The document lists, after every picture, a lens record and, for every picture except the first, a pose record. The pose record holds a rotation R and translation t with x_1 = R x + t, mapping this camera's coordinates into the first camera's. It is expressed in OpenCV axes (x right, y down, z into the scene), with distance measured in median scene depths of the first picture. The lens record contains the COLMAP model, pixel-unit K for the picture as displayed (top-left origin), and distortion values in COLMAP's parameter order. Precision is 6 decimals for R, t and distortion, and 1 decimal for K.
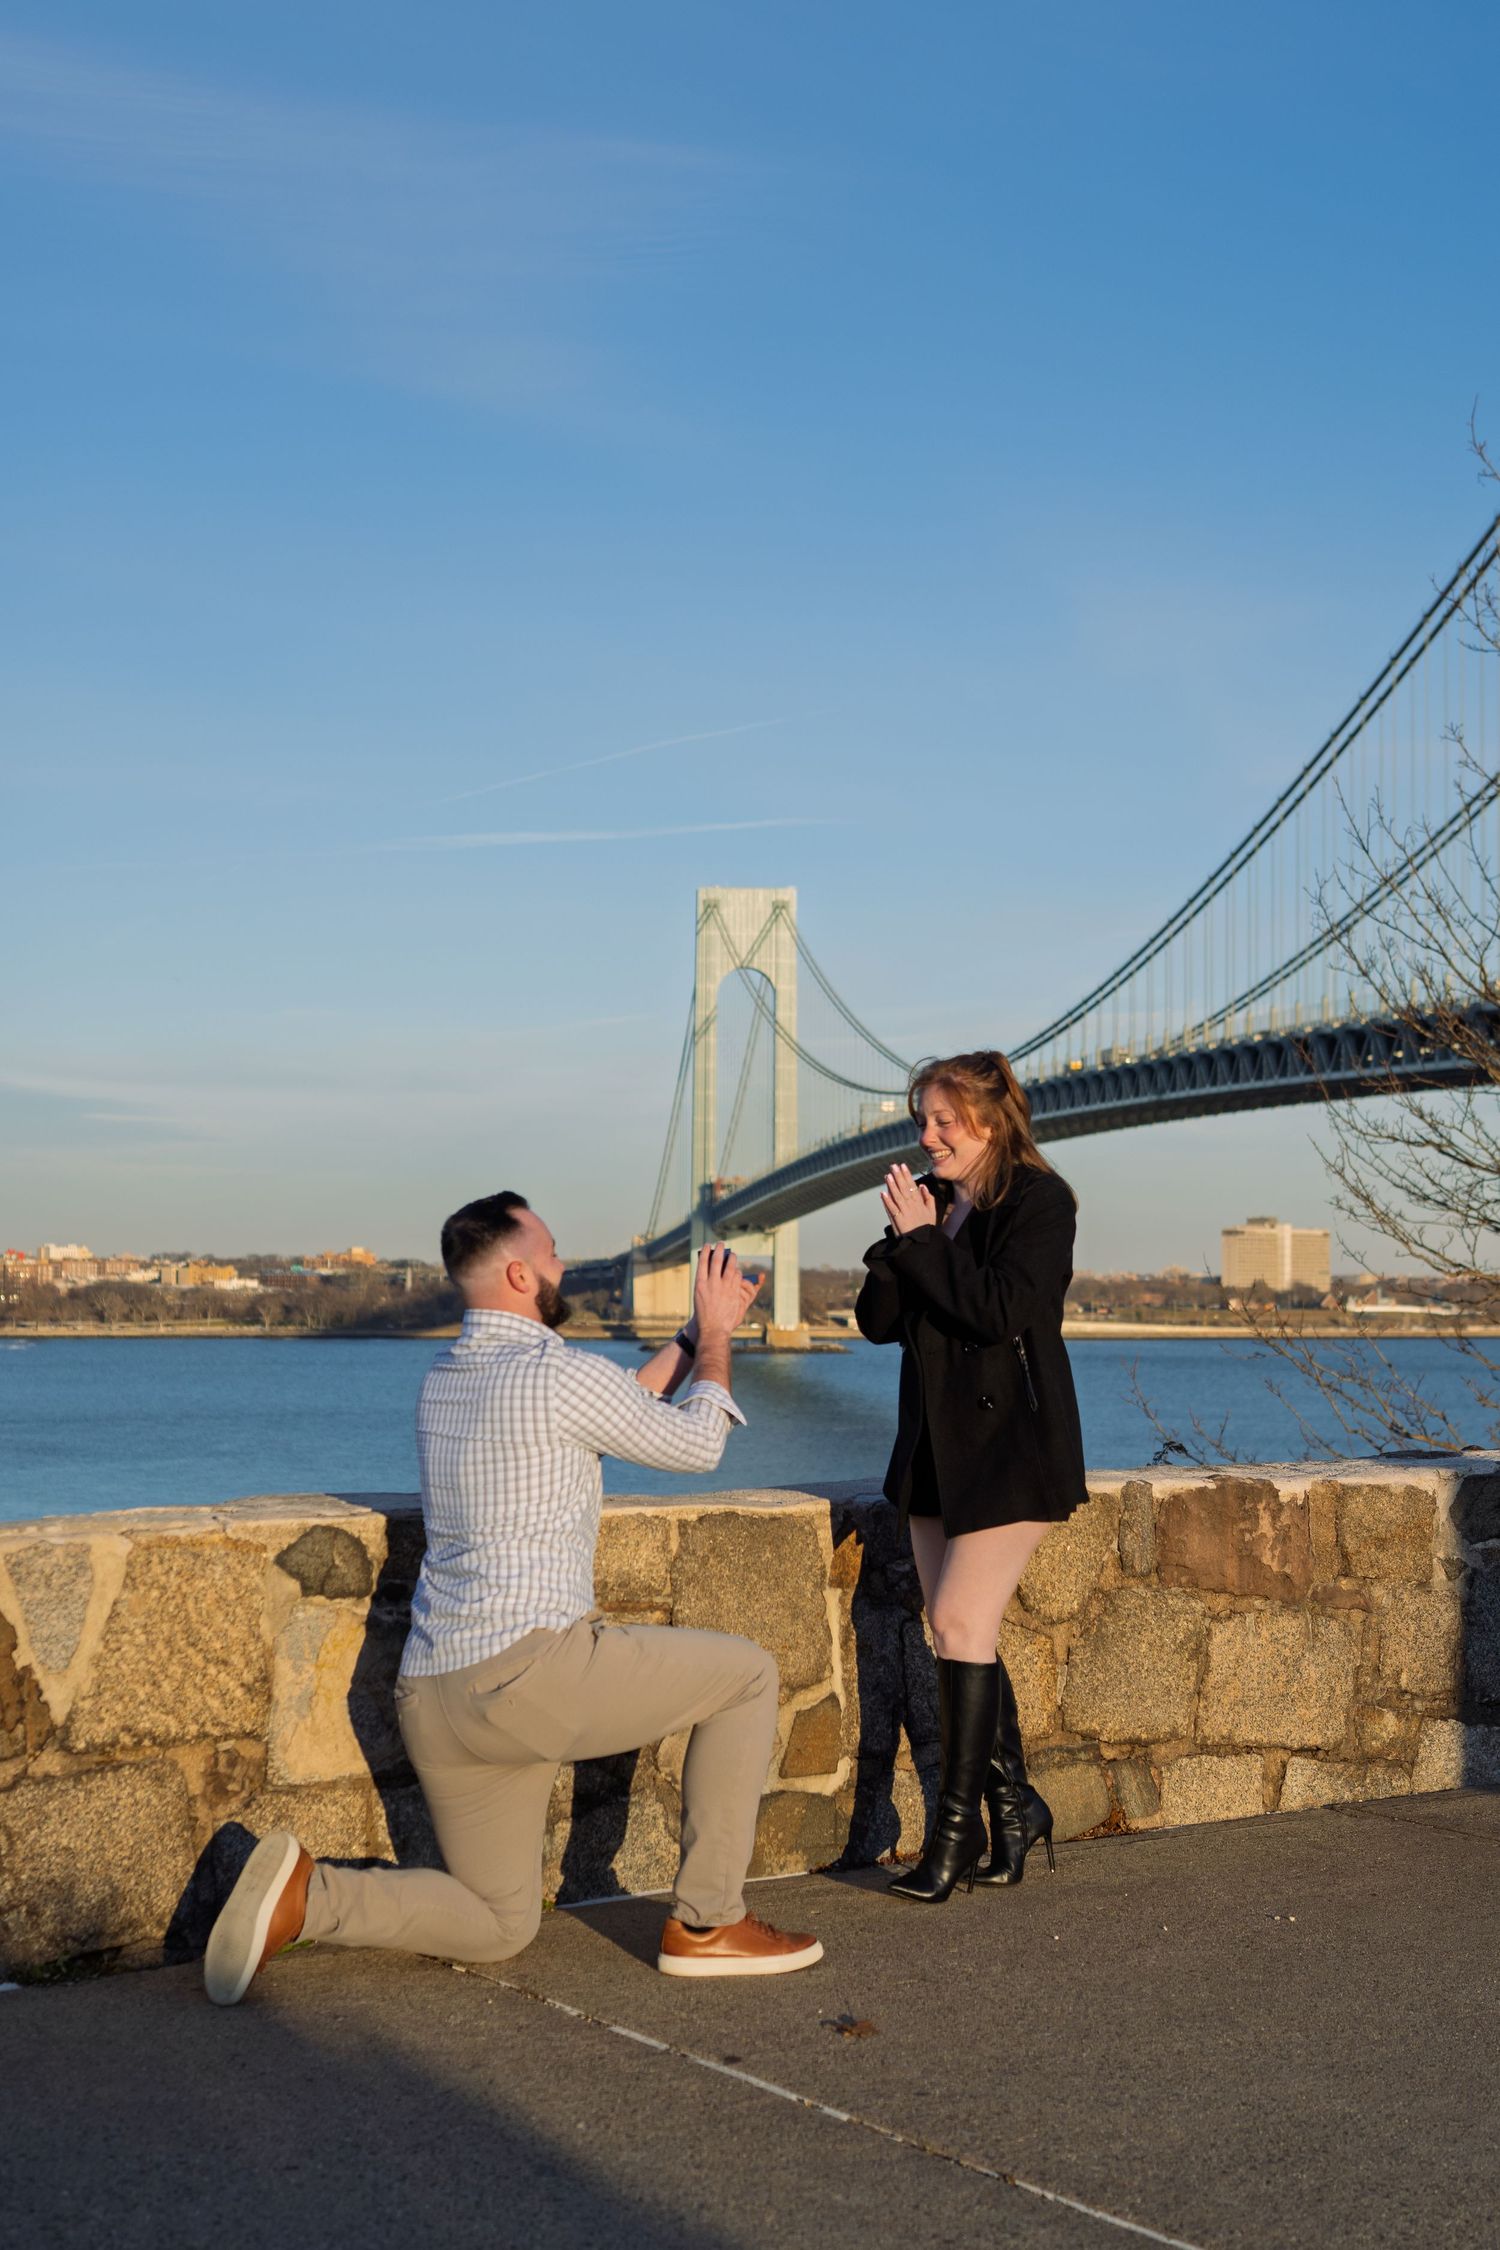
lens RADIAL K [[3275.9, 0, 772.9], [0, 3275.9, 1147.6], [0, 0, 1]] dist [-0.001364, 0.000000]
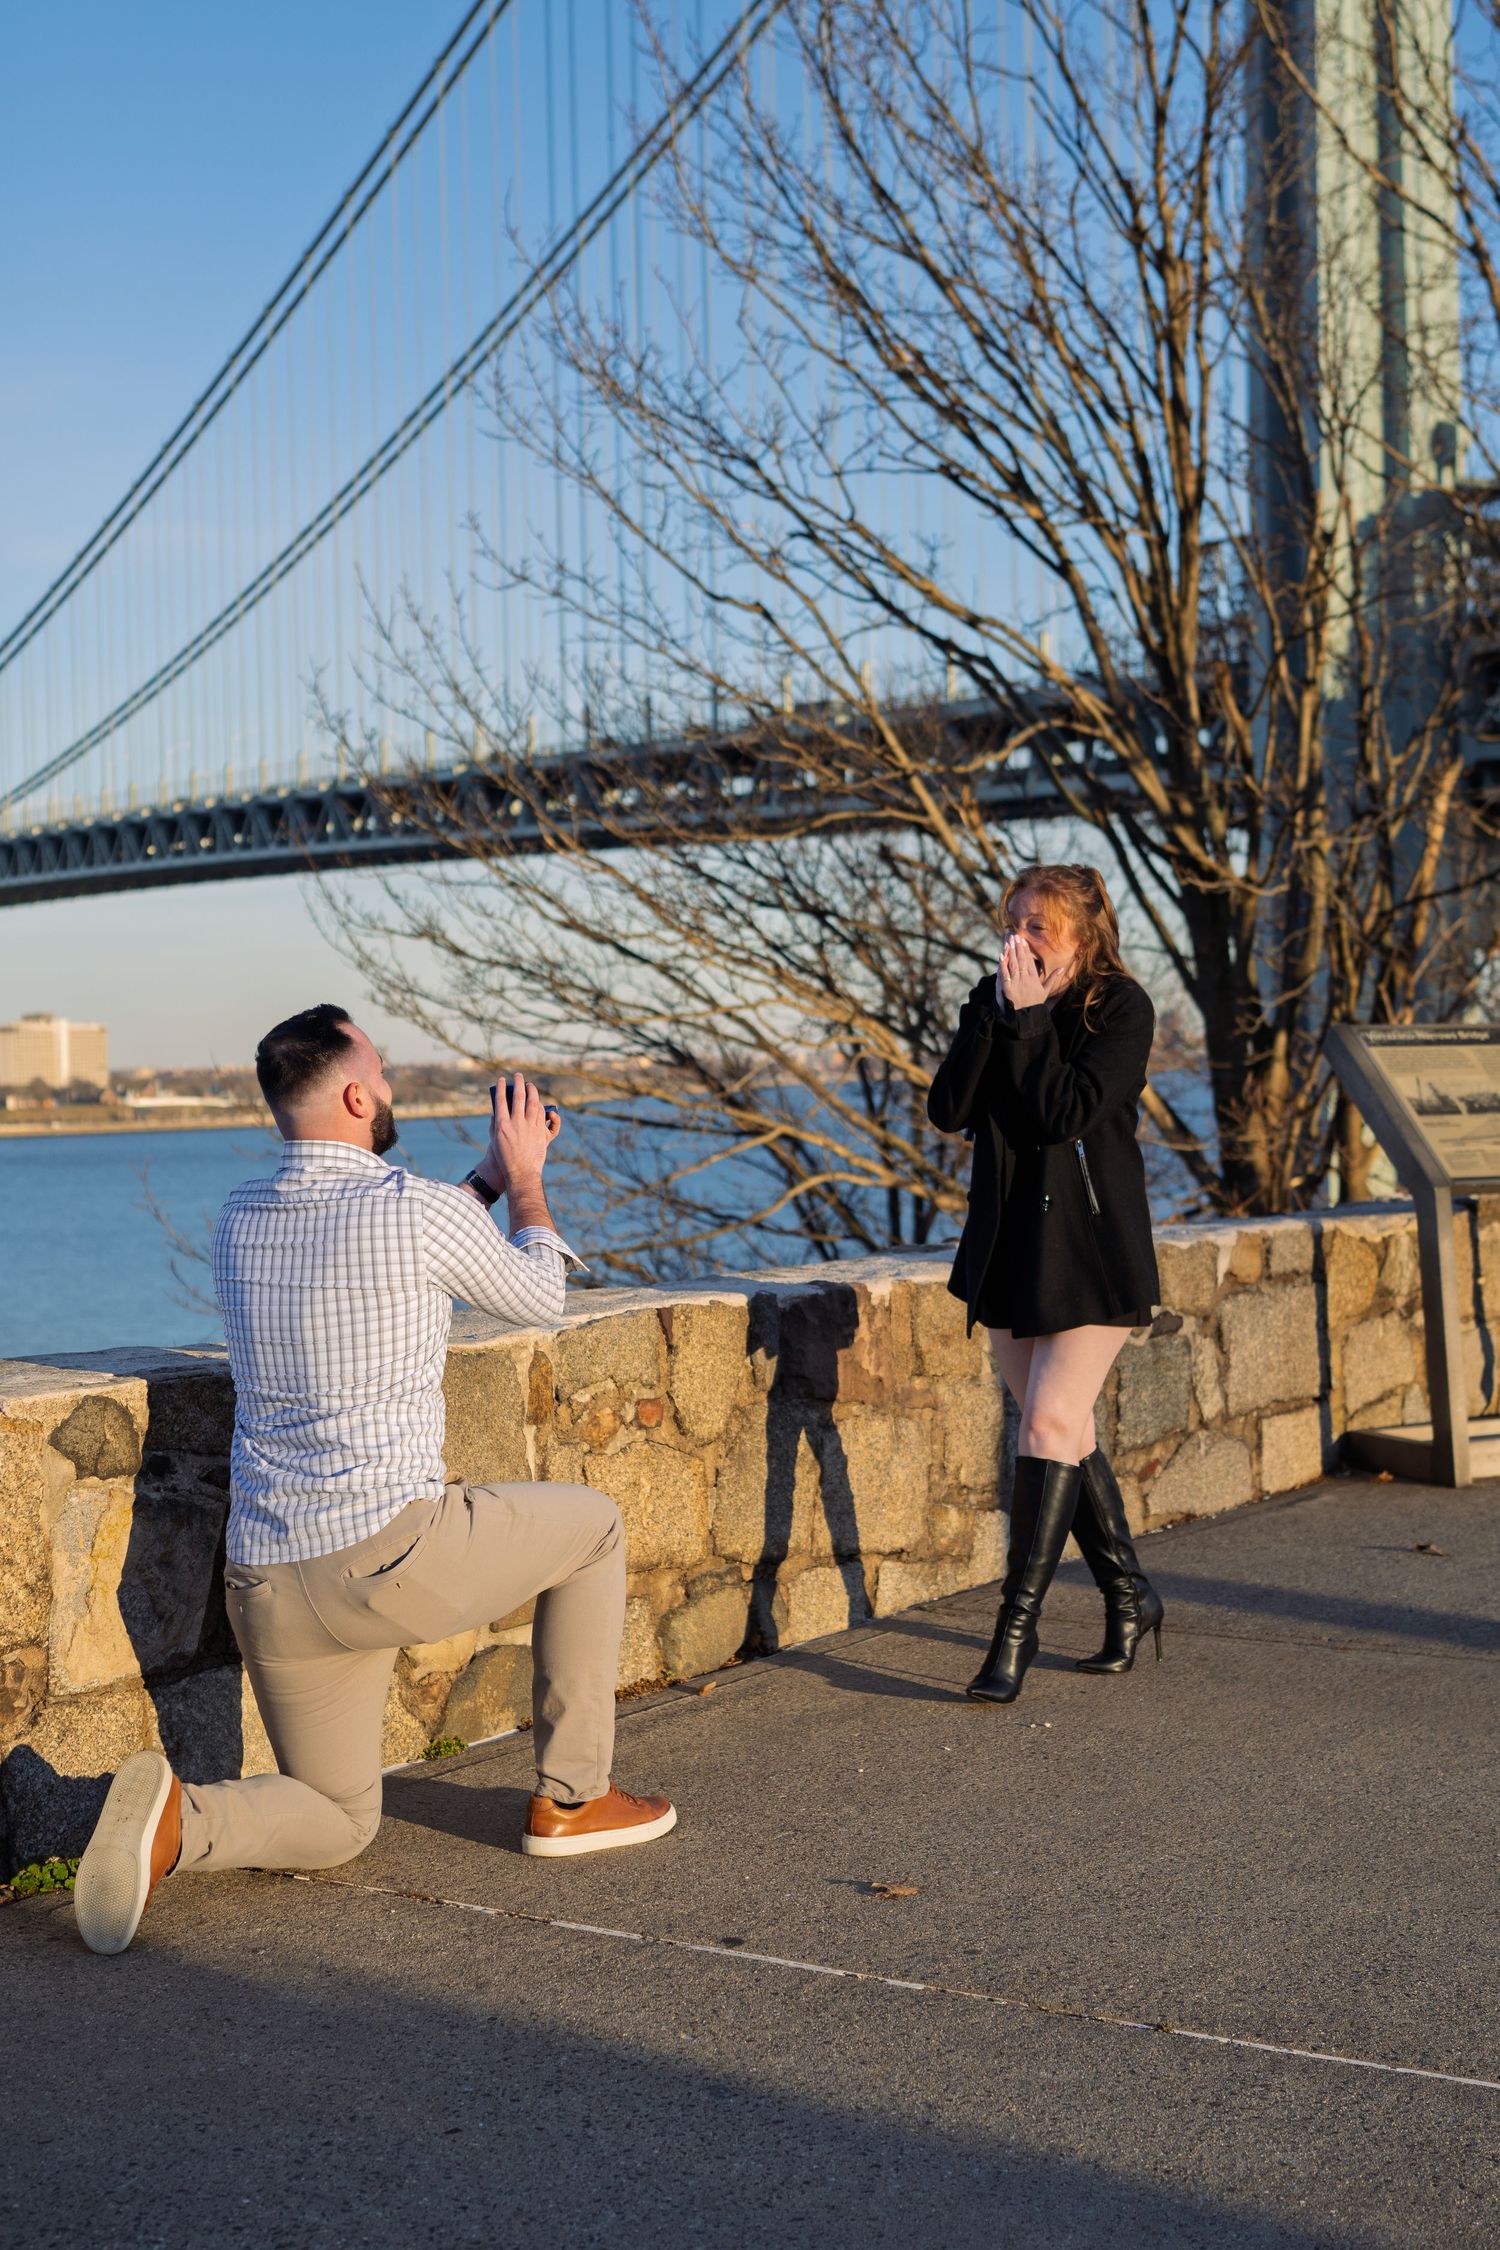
lens RADIAL K [[3275.9, 0, 769.4], [0, 3275.9, 1117.5], [0, 0, 1]] dist [-0.001364, 0.000000]
pose [[0.931172, -0.037389, 0.362658, -0.227723], [0.017702, 0.998191, 0.057458, -0.004675], [-0.364150, -0.047084, 0.930149, 0.101459]]
